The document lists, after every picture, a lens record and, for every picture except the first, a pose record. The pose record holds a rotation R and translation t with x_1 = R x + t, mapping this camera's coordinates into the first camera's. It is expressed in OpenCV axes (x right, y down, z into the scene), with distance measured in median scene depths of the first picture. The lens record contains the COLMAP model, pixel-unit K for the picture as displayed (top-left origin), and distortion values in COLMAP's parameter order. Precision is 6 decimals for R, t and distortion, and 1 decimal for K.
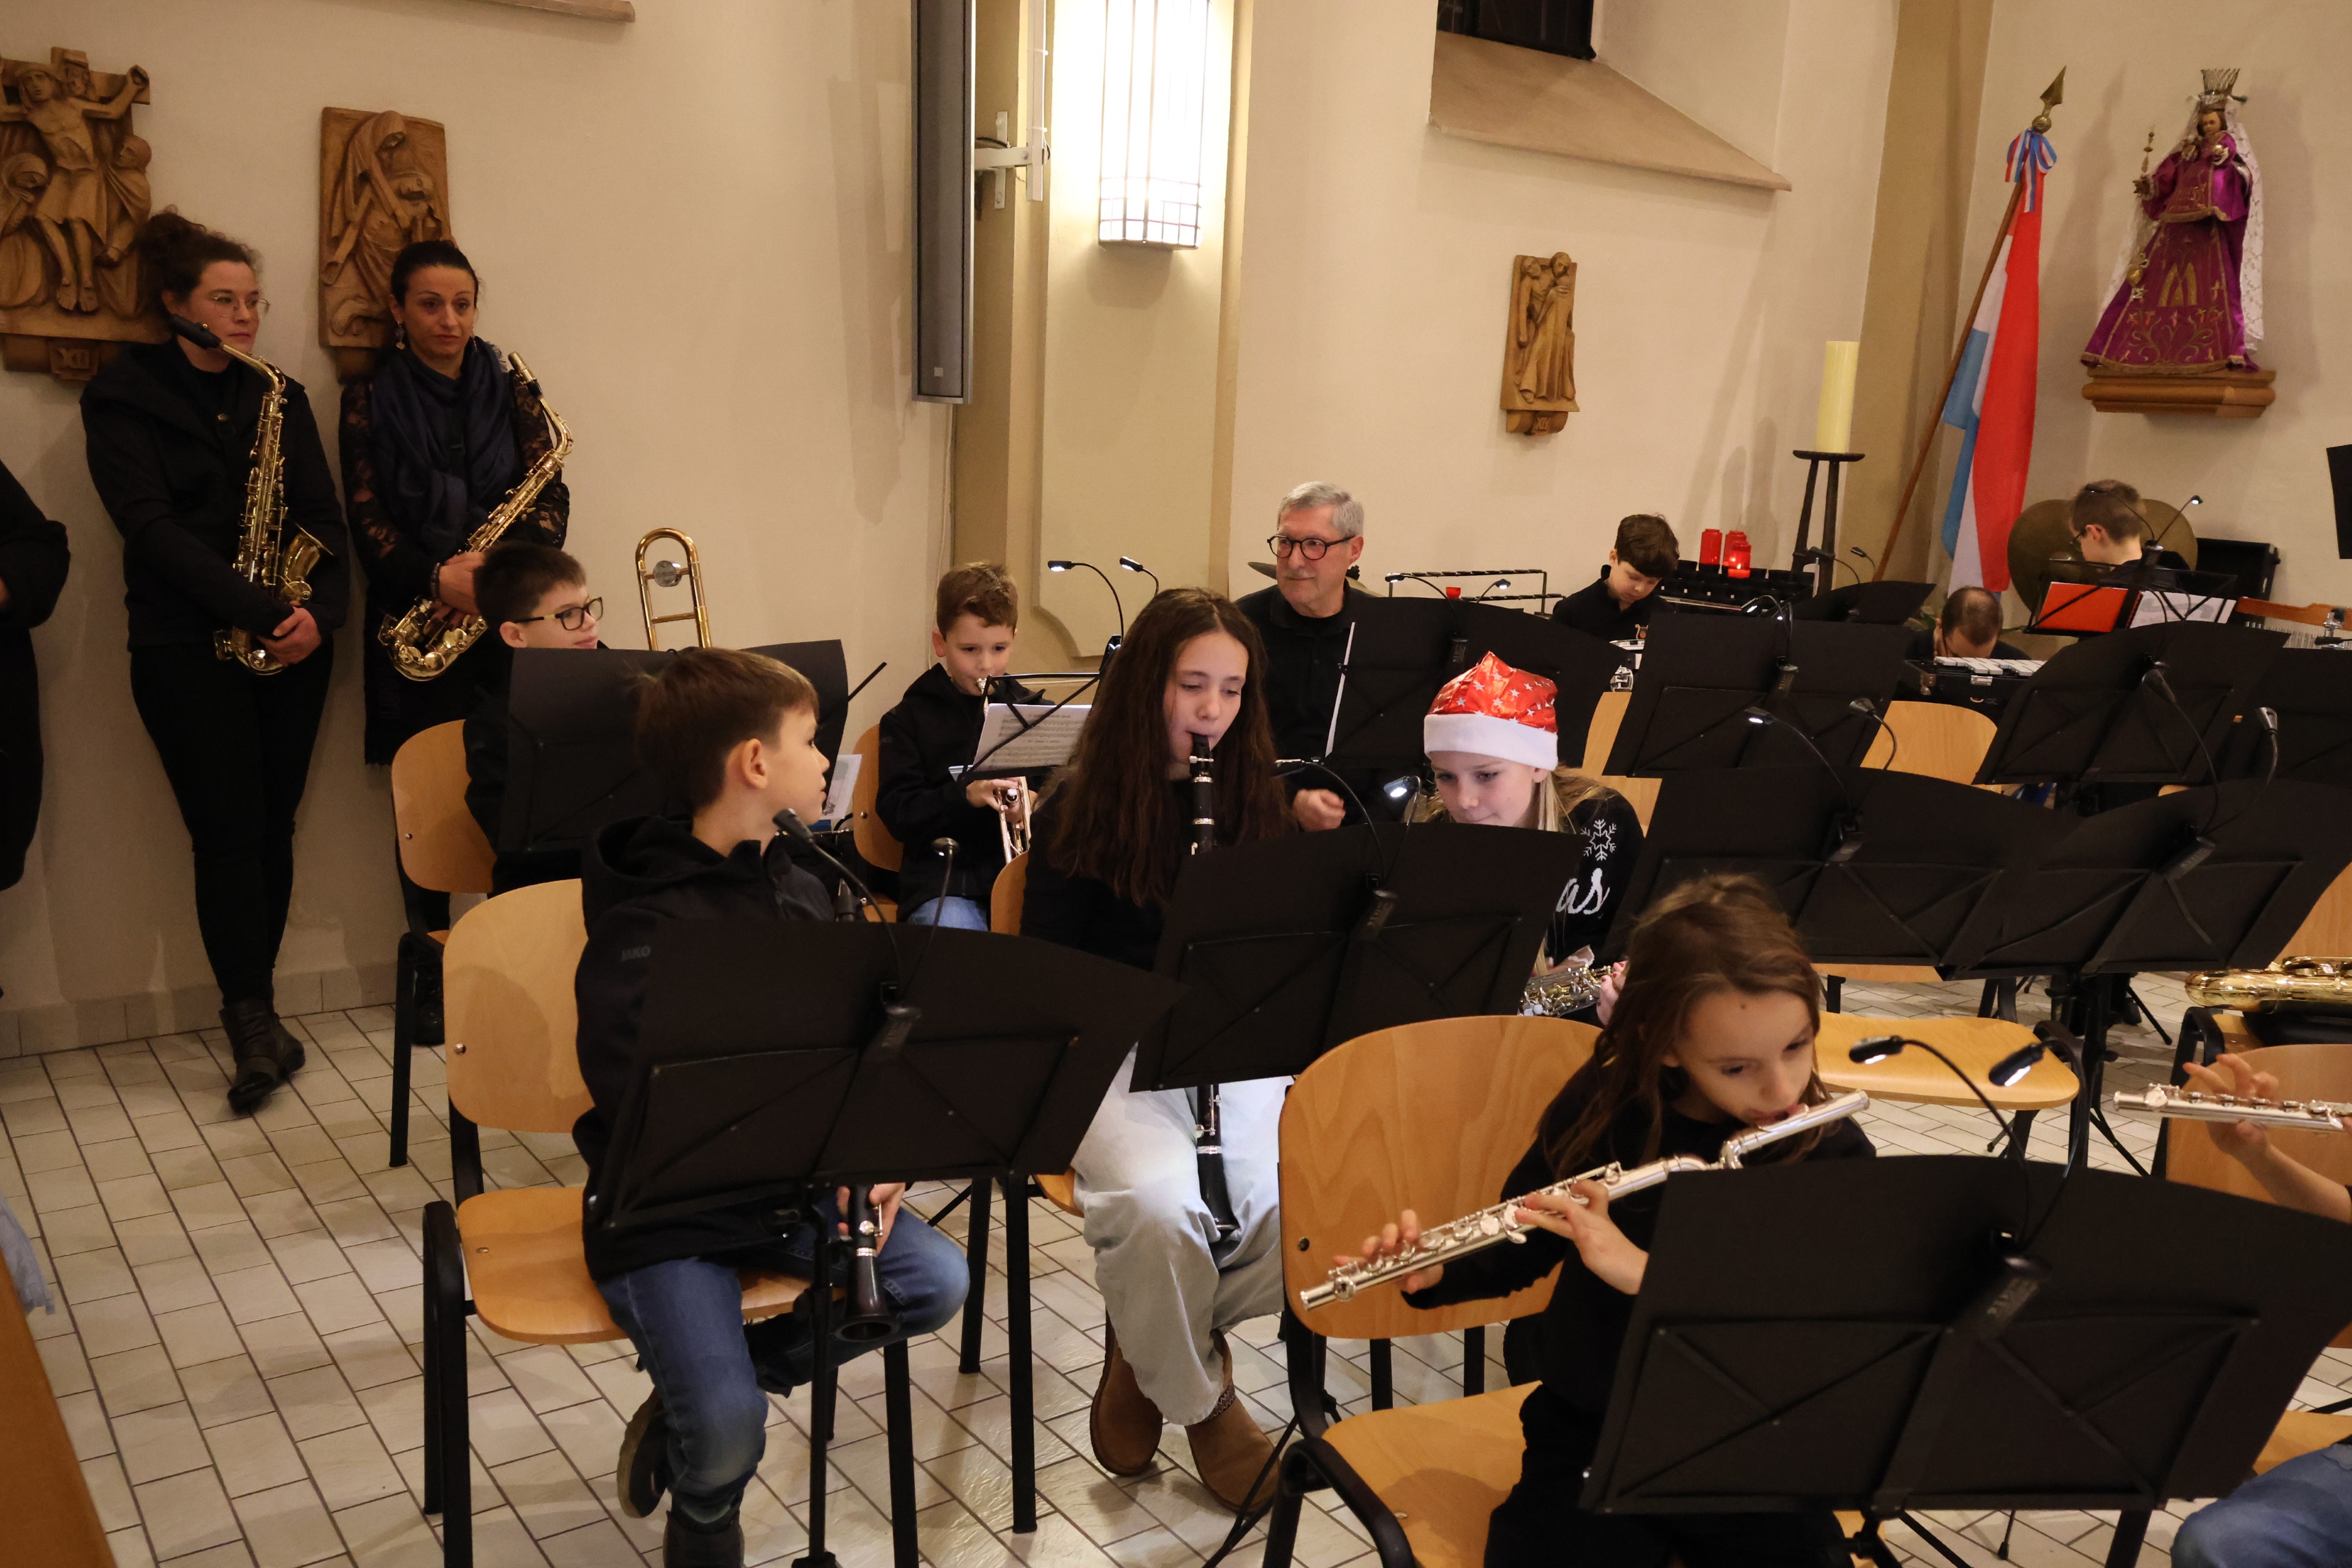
lens RADIAL K [[1958.9, 0, 1176.0], [0, 1958.9, 784.0], [0, 0, 1]] dist [0.009345, 0.006524]
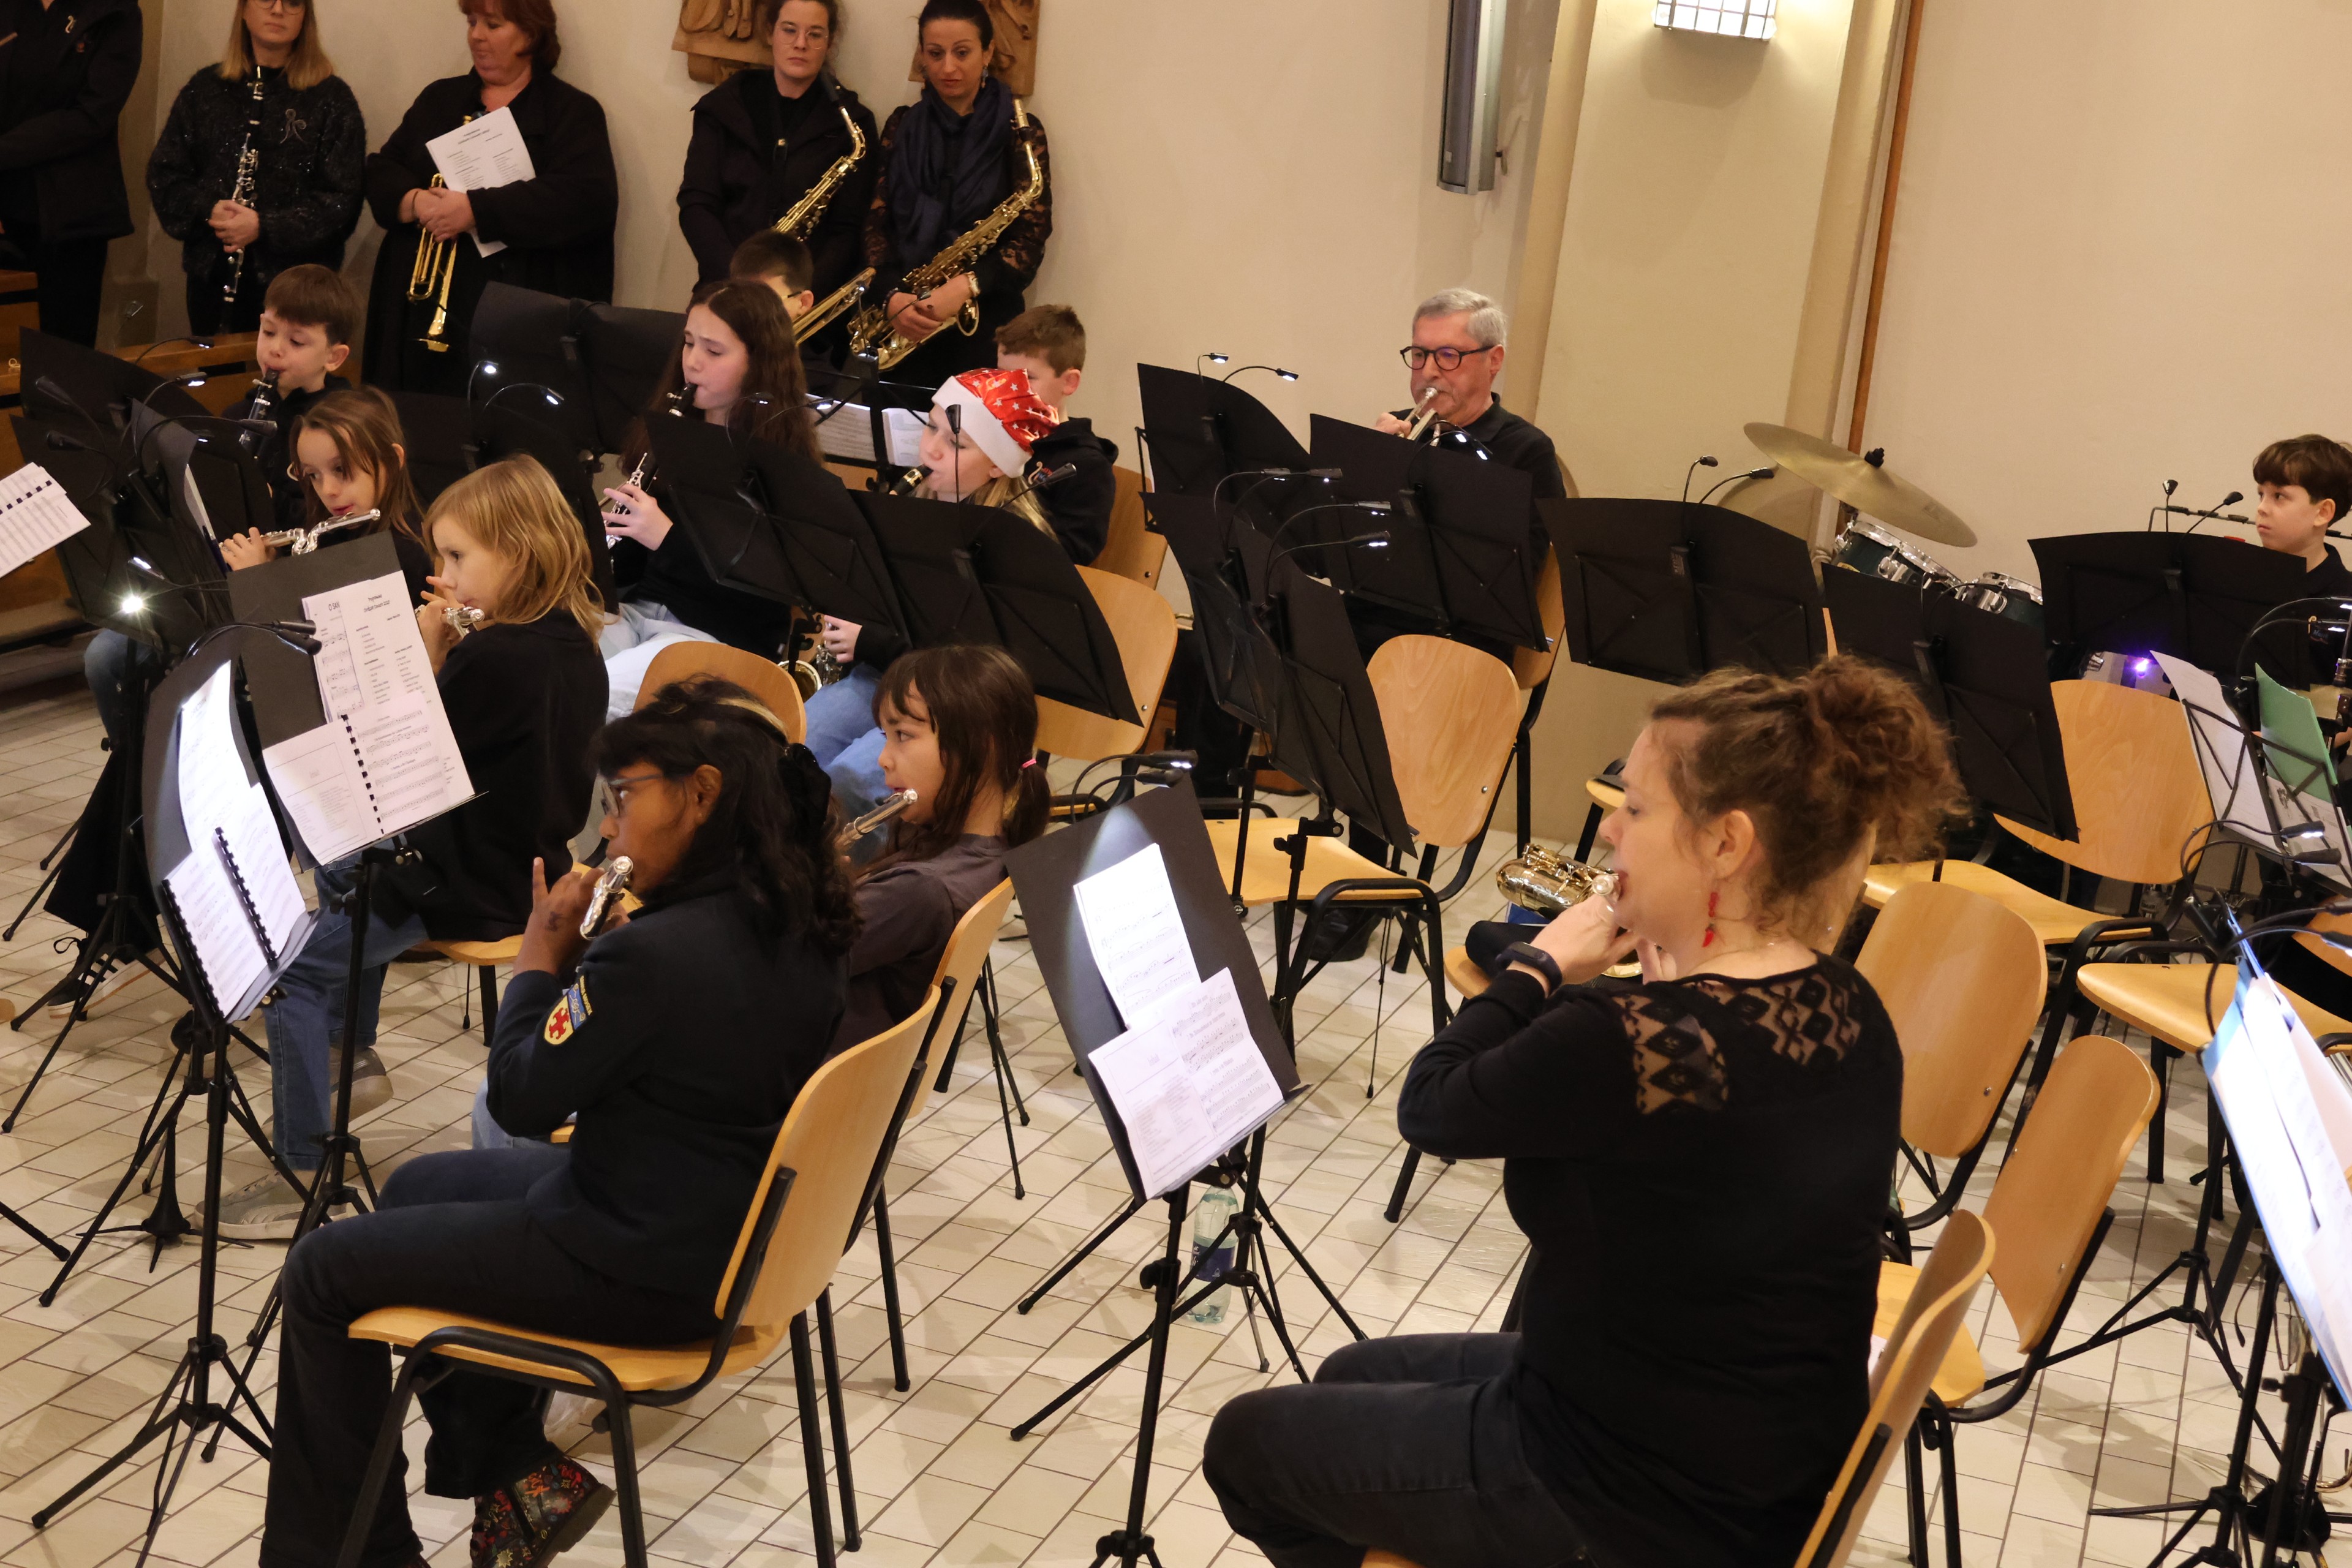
lens RADIAL K [[3818.5, 0, 1176.0], [0, 3818.5, 784.0], [0, 0, 1]] dist [0.001170, -0.064980]
pose [[0.588350, 0.200357, -0.783391, 0.930123], [-0.253067, 0.965772, 0.056941, 0.002543], [0.767985, 0.164749, 0.618916, -0.111112]]
